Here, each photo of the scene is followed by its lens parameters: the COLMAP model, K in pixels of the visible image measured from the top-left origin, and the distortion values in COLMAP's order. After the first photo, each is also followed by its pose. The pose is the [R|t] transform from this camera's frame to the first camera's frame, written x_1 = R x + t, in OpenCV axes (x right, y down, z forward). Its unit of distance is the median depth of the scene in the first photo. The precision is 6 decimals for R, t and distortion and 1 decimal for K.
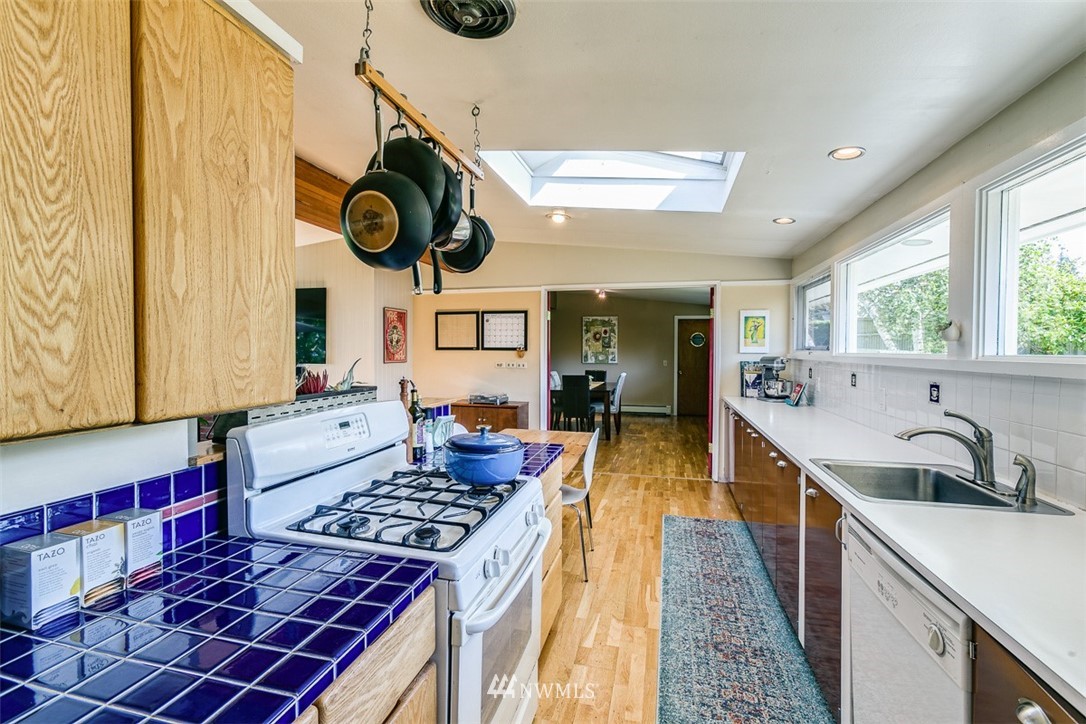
lens RADIAL K [[476.3, 0, 540.0], [0, 476.3, 358.2], [0, 0, 1]] dist [0.002236, 0.000705]
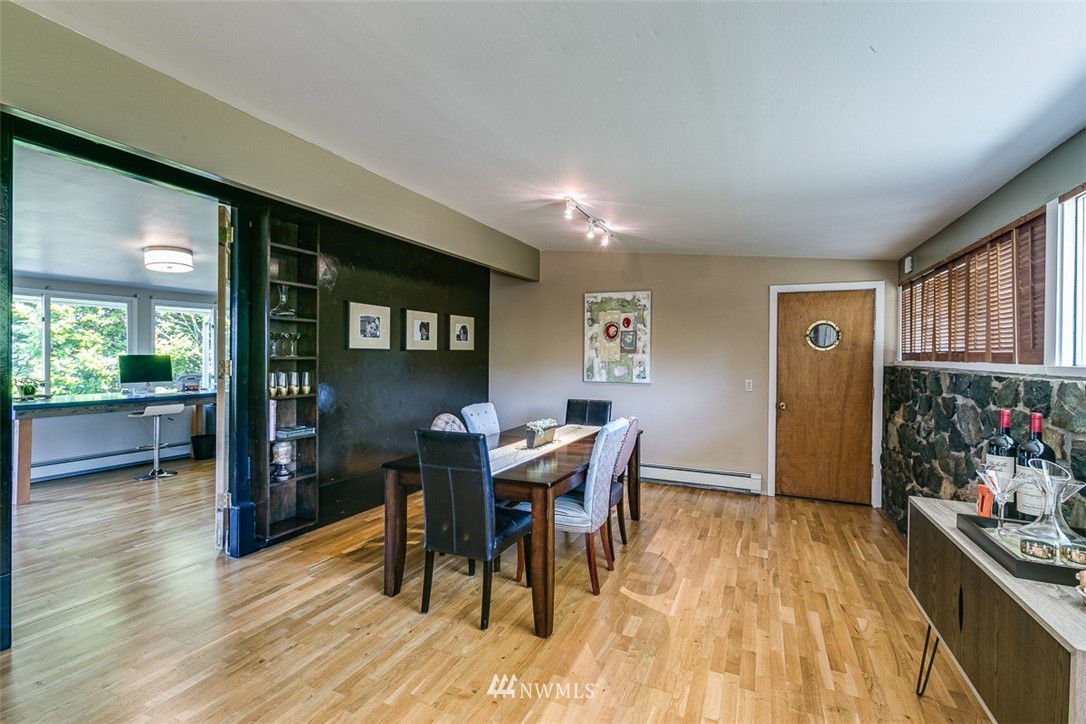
lens RADIAL K [[476.3, 0, 539.4], [0, 476.3, 358.6], [0, 0, 1]] dist [0.002236, 0.000705]
pose [[0.983815, 0.007701, -0.179021, 0.136982], [-0.010268, 0.999857, -0.013415, -0.007550], [0.178892, 0.015036, 0.983754, 0.475923]]
